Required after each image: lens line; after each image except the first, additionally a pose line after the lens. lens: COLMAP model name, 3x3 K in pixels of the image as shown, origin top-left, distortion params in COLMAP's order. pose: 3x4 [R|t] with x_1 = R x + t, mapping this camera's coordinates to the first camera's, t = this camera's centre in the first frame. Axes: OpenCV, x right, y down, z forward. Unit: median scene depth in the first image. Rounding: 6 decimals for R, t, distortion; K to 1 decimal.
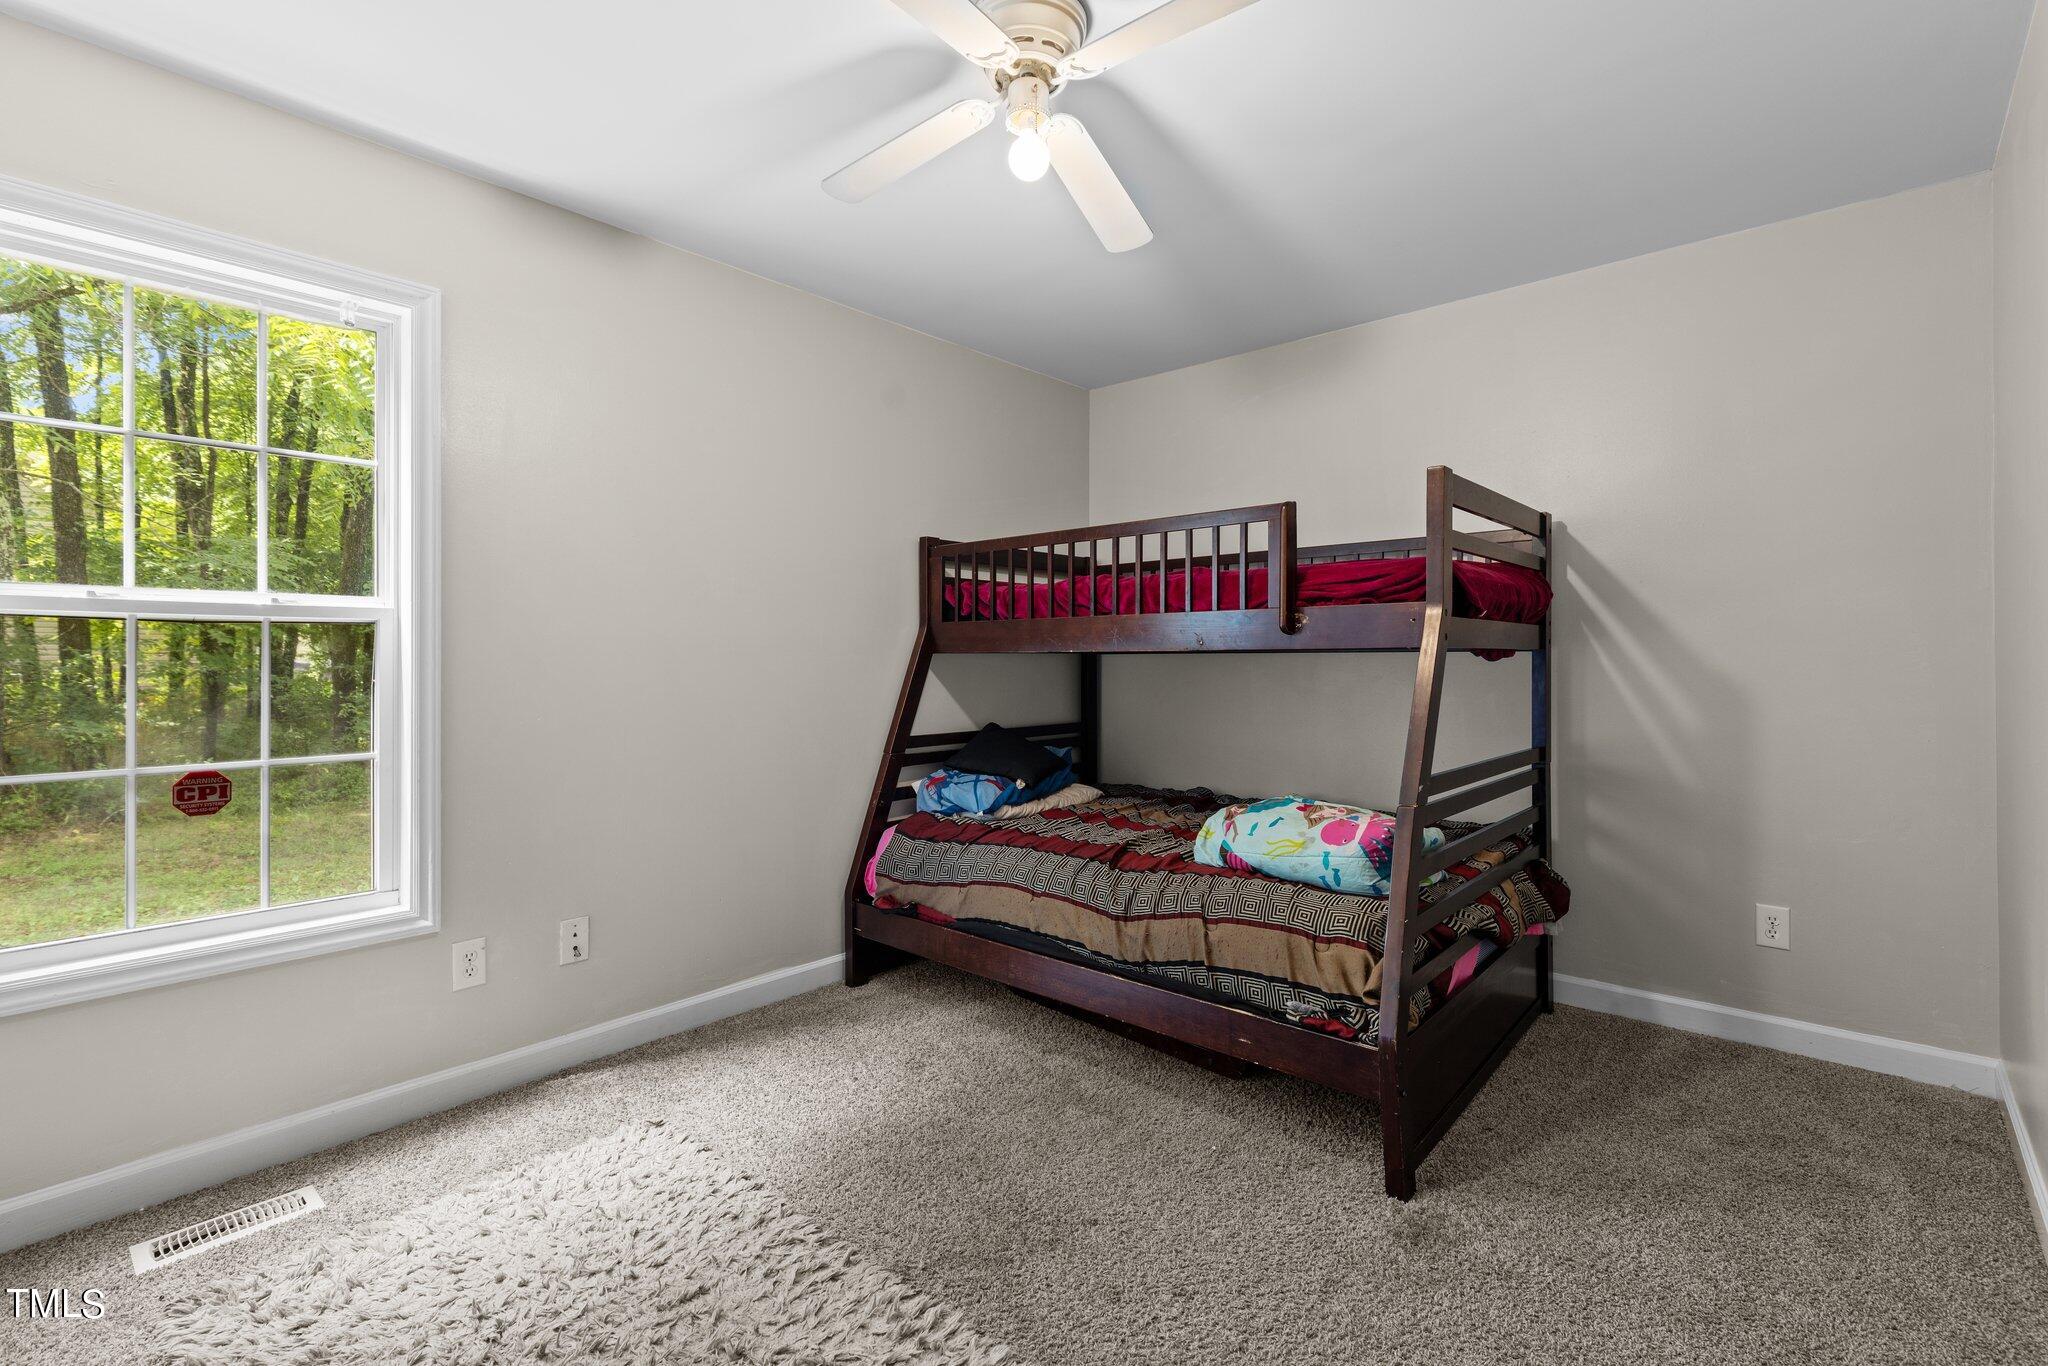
lens RADIAL K [[933.1, 0, 1025.5], [0, 933.1, 650.9], [0, 0, 1]] dist [0.000559, 0.000074]
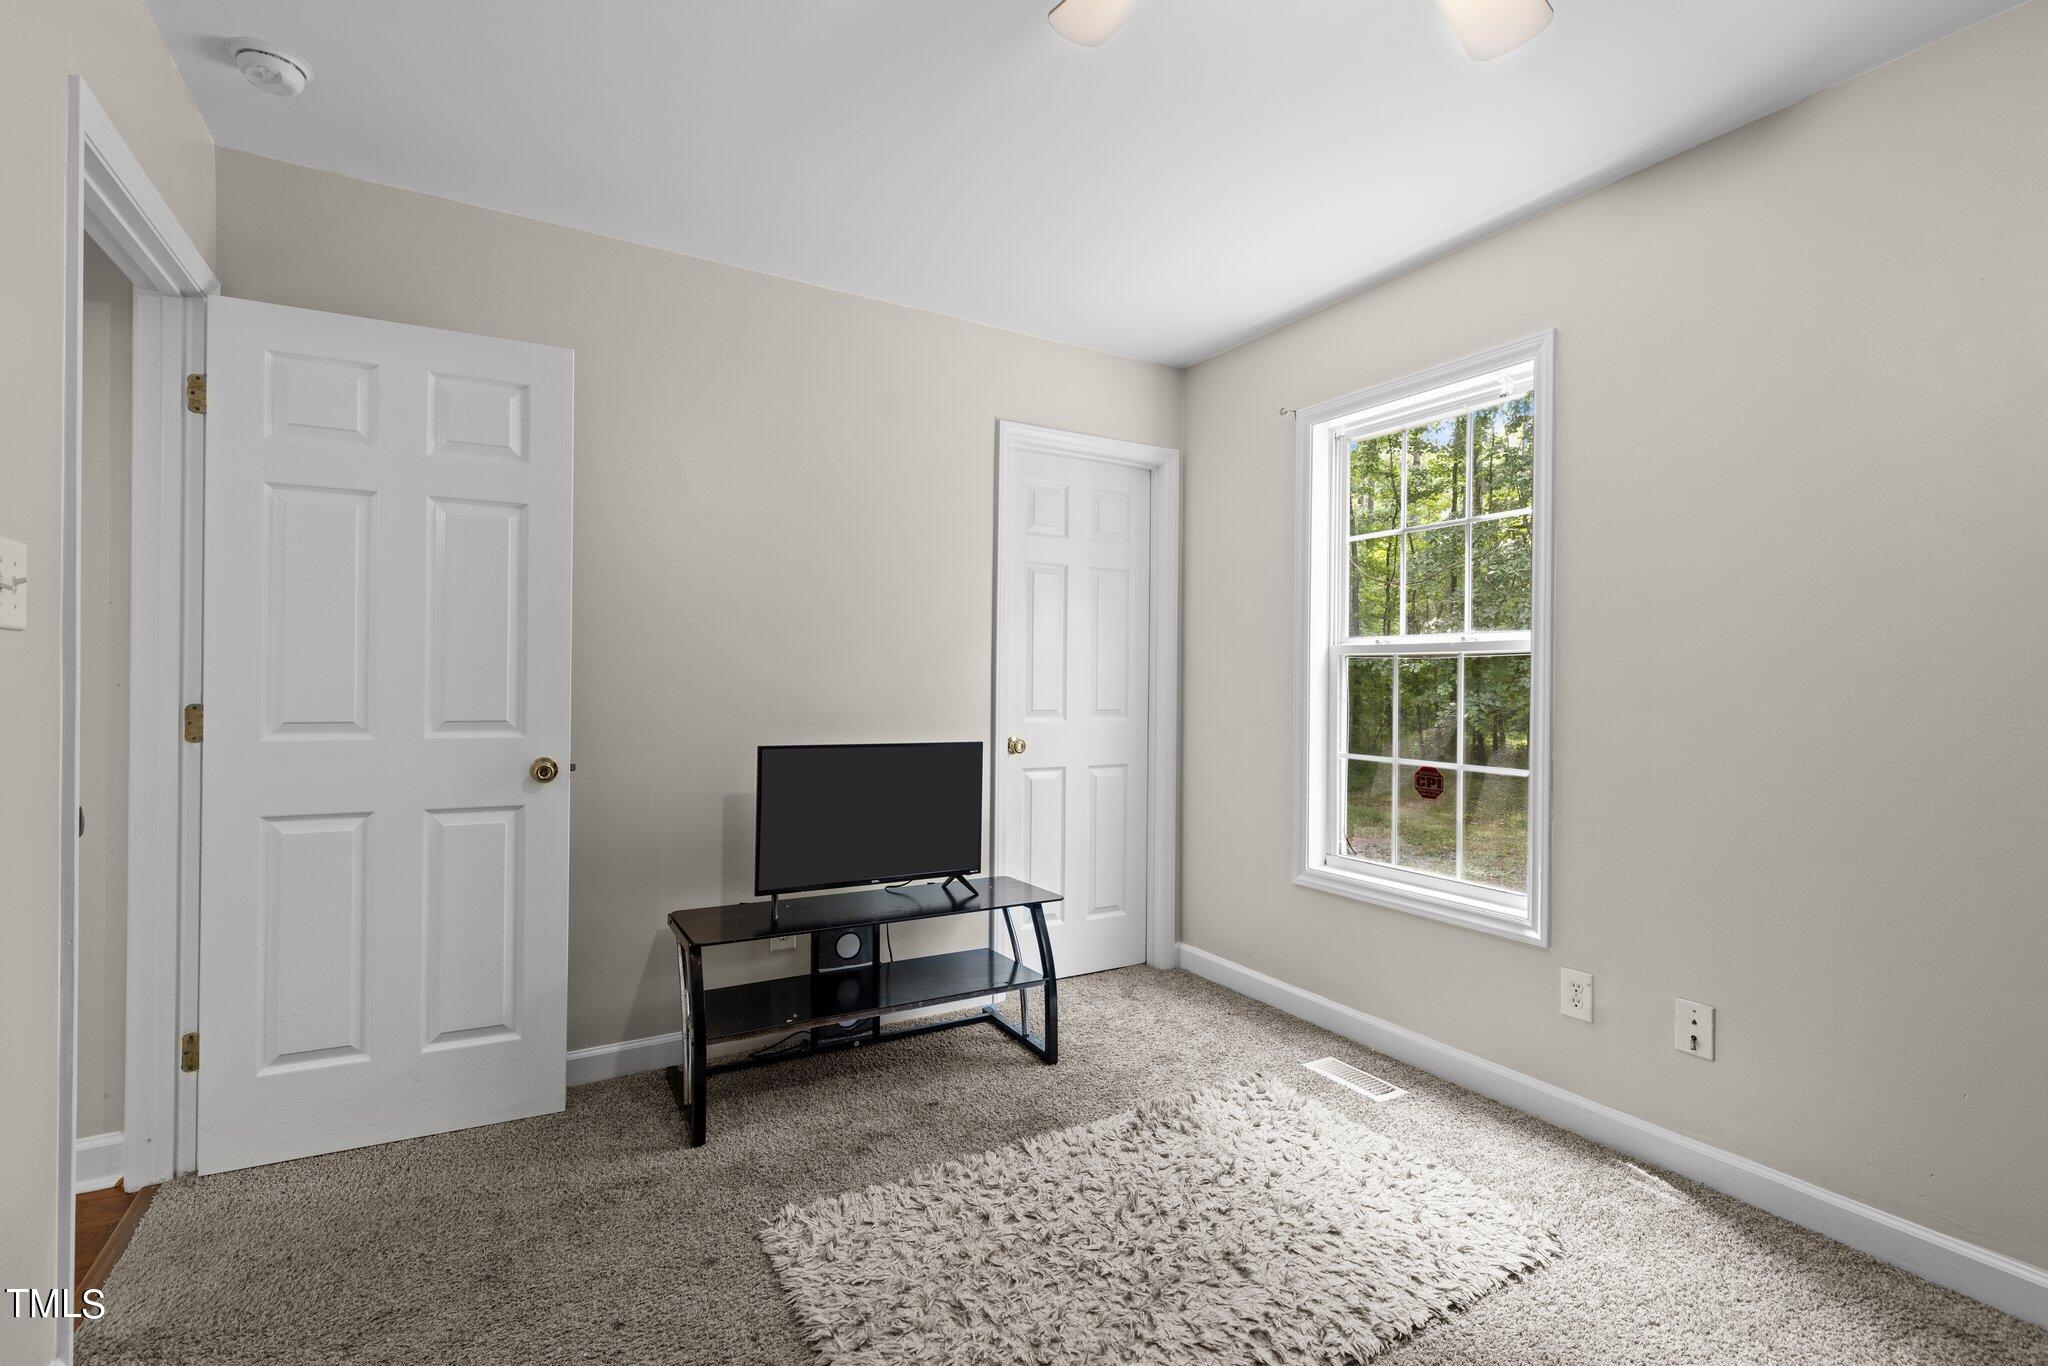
lens RADIAL K [[916.9, 0, 1029.5], [0, 916.9, 680.9], [0, 0, 1]] dist [0.000217, 0.000115]
pose [[-0.304091, 0.000148, -0.952643, 0.553076], [0.002584, 0.999996, -0.000669, 0.002893], [0.952639, -0.002665, -0.304090, 0.816665]]
